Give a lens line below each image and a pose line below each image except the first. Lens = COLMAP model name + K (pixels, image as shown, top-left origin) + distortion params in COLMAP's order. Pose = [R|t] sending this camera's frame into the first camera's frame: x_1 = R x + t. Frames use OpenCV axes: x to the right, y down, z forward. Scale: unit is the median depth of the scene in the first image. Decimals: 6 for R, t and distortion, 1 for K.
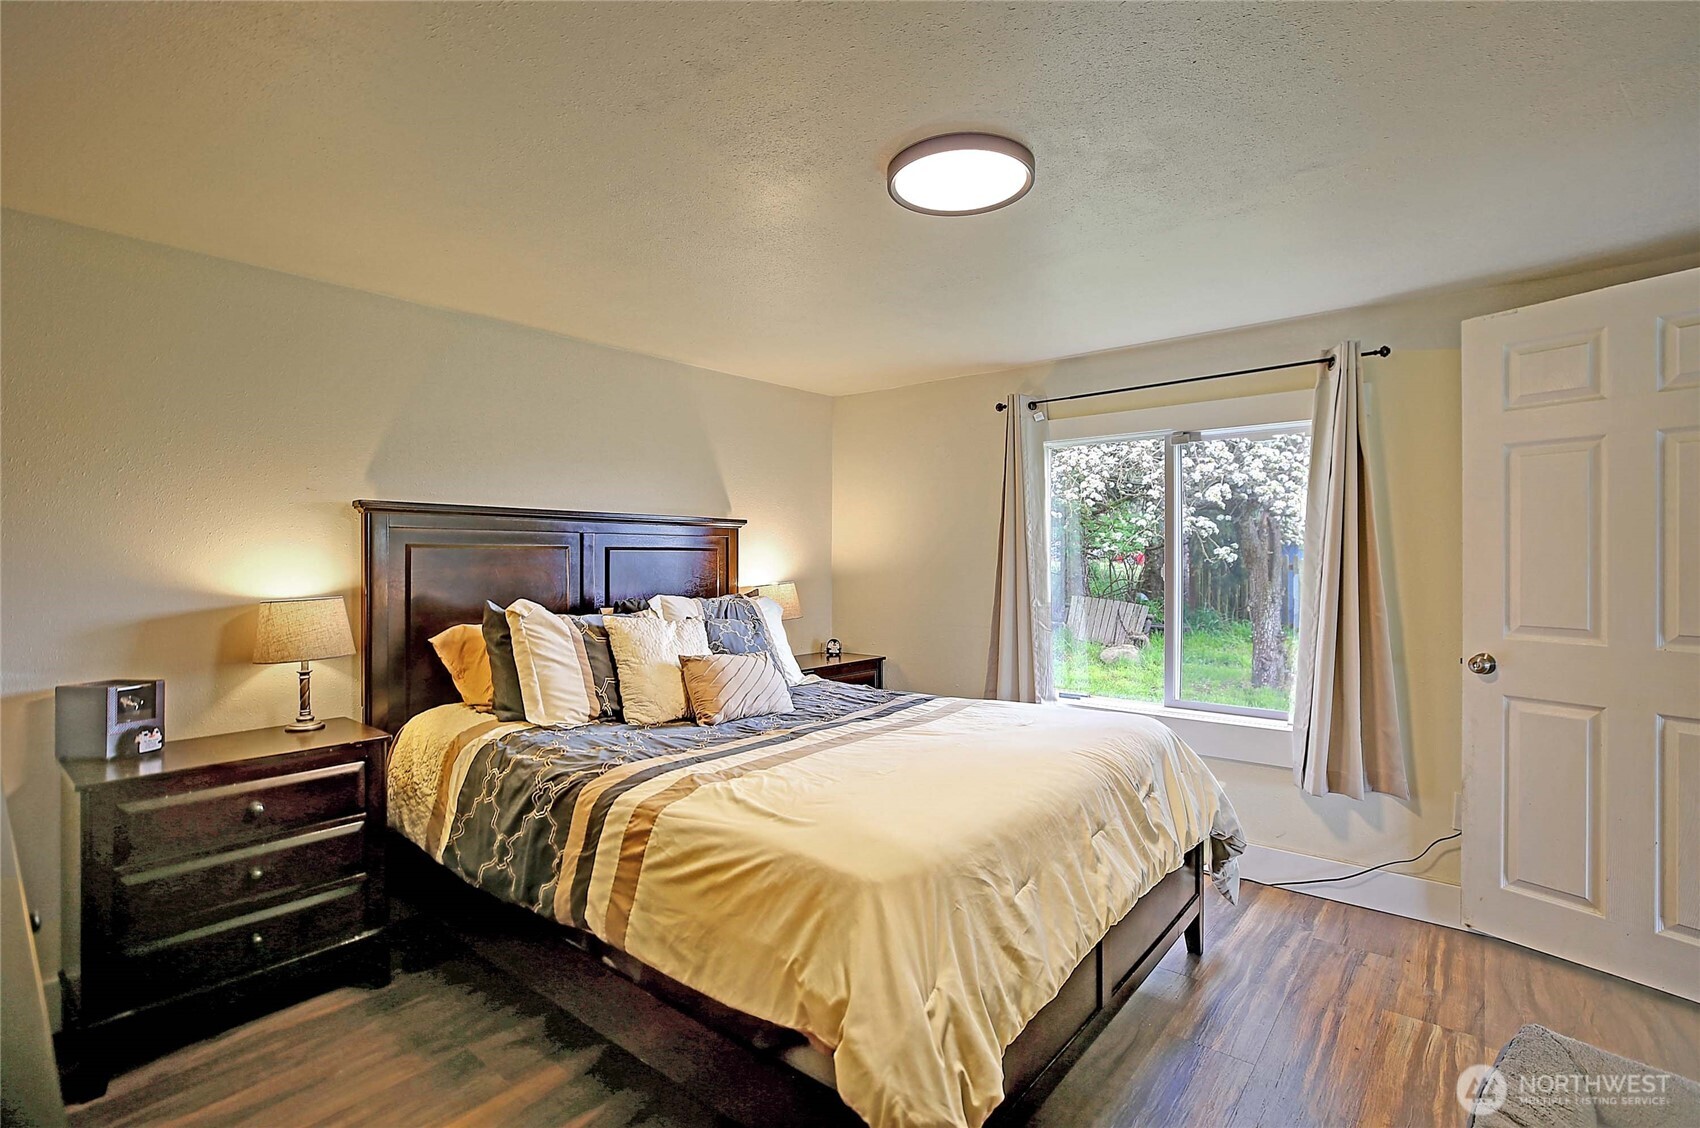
lens RADIAL K [[773.4, 0, 852.3], [0, 773.4, 565.7], [0, 0, 1]] dist [-0.028267, 0.002412]
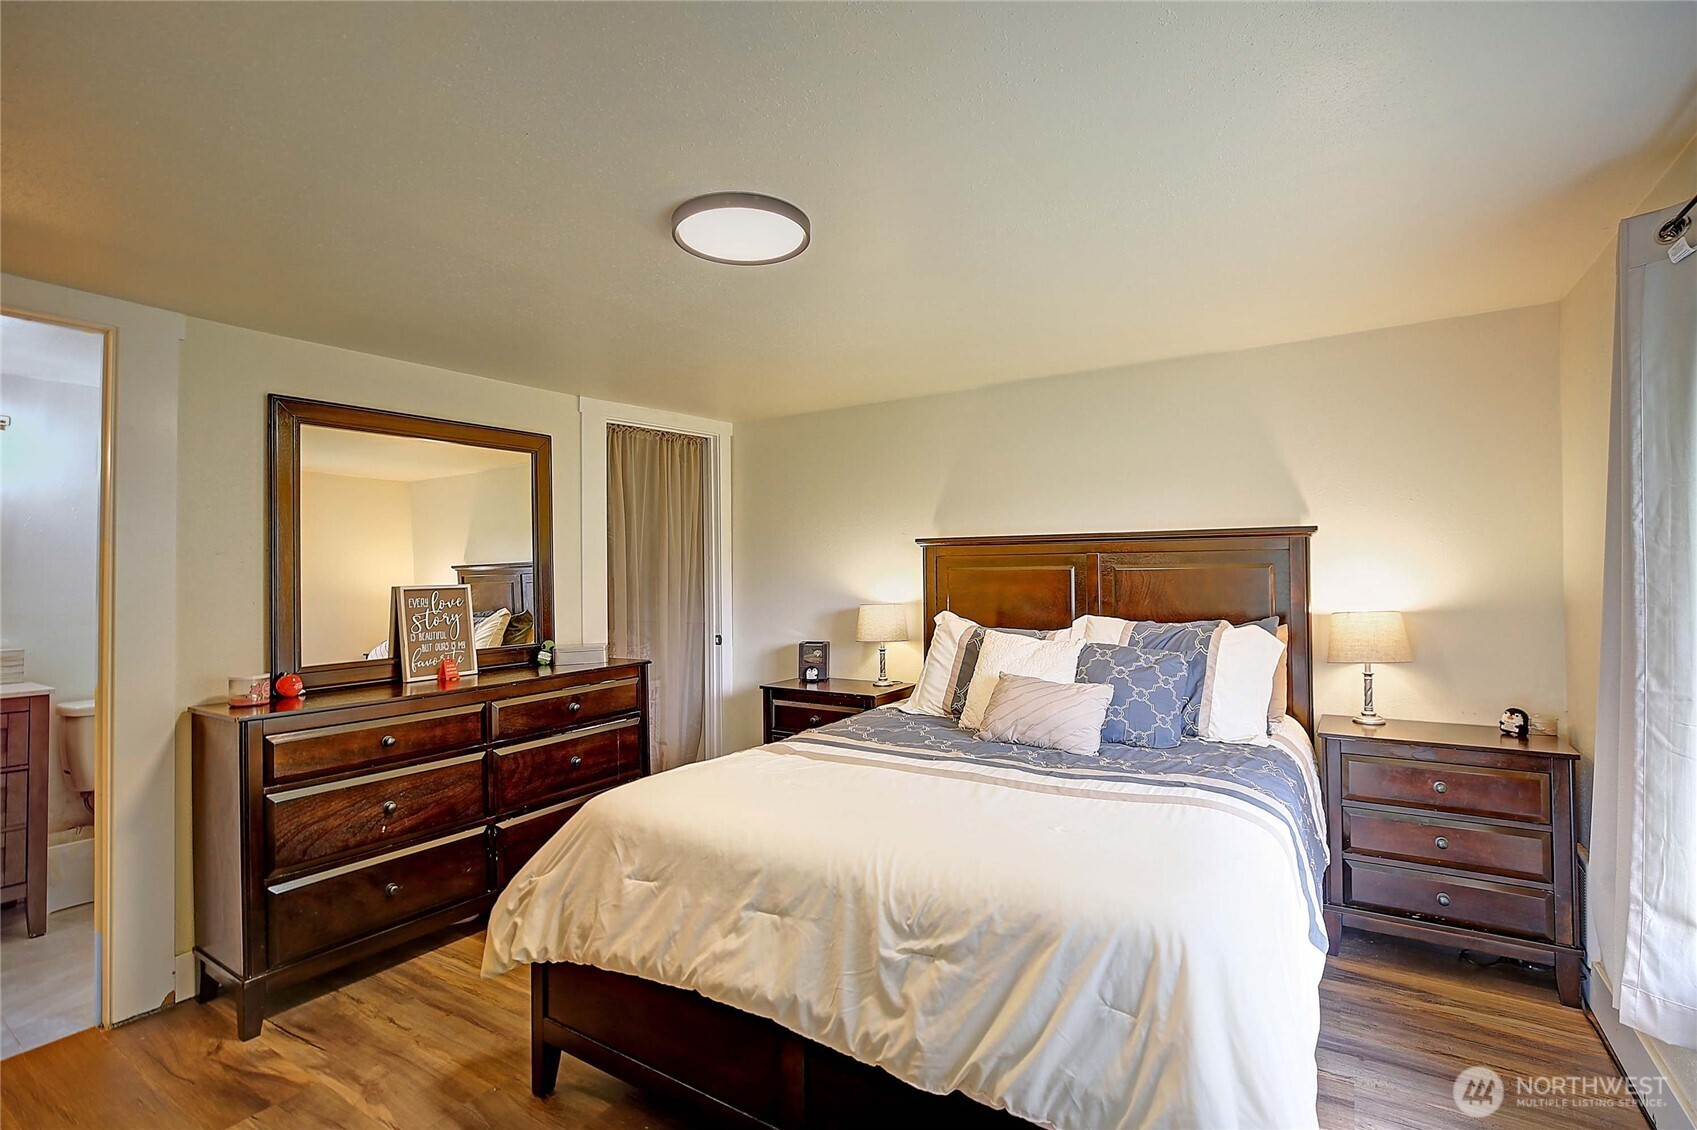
lens RADIAL K [[772.0, 0, 853.7], [0, 772.0, 560.7], [0, 0, 1]] dist [-0.028267, 0.002412]
pose [[0.129807, -0.008671, -0.991501, 0.821363], [0.004029, 0.999958, -0.008218, -0.030790], [0.991531, -0.002928, 0.129837, 0.675214]]
